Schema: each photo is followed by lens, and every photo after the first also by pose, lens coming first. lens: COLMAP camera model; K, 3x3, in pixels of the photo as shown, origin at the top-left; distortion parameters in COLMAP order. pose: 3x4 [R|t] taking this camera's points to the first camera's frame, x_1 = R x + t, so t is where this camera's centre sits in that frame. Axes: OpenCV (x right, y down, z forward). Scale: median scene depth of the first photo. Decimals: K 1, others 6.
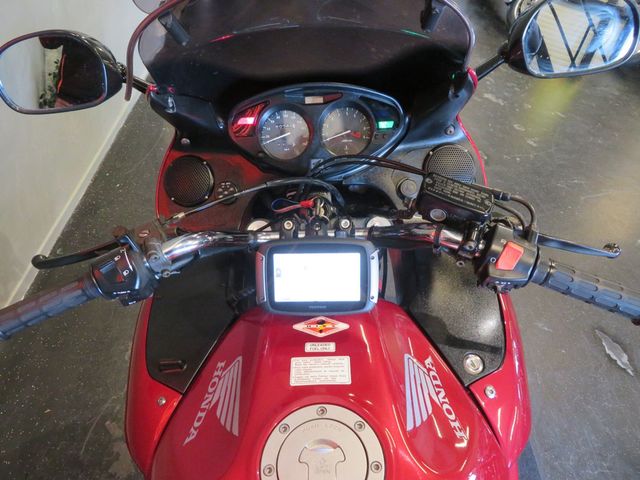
lens RADIAL K [[456.0, 0, 320.0], [0, 456.0, 240.0], [0, 0, 1]] dist [-0.004818, 0.001067]
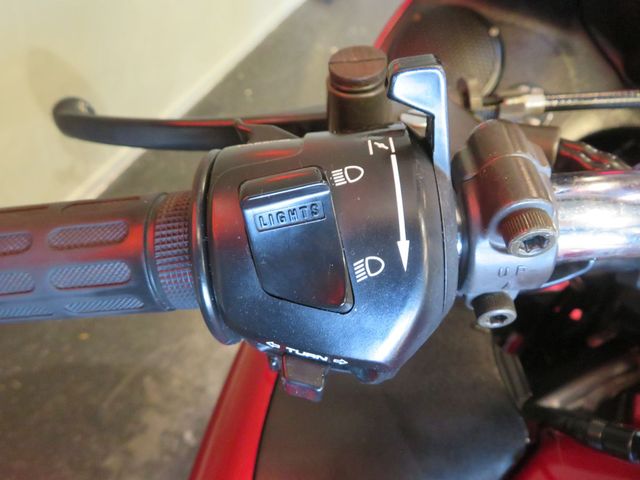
lens RADIAL K [[456.0, 0, 320.0], [0, 456.0, 240.0], [0, 0, 1]] dist [-0.004818, 0.001067]
pose [[0.925296, 0.344347, -0.158909, -0.350075], [-0.334735, 0.938507, 0.084593, 0.043613], [0.178267, -0.025081, 0.983662, 0.685567]]
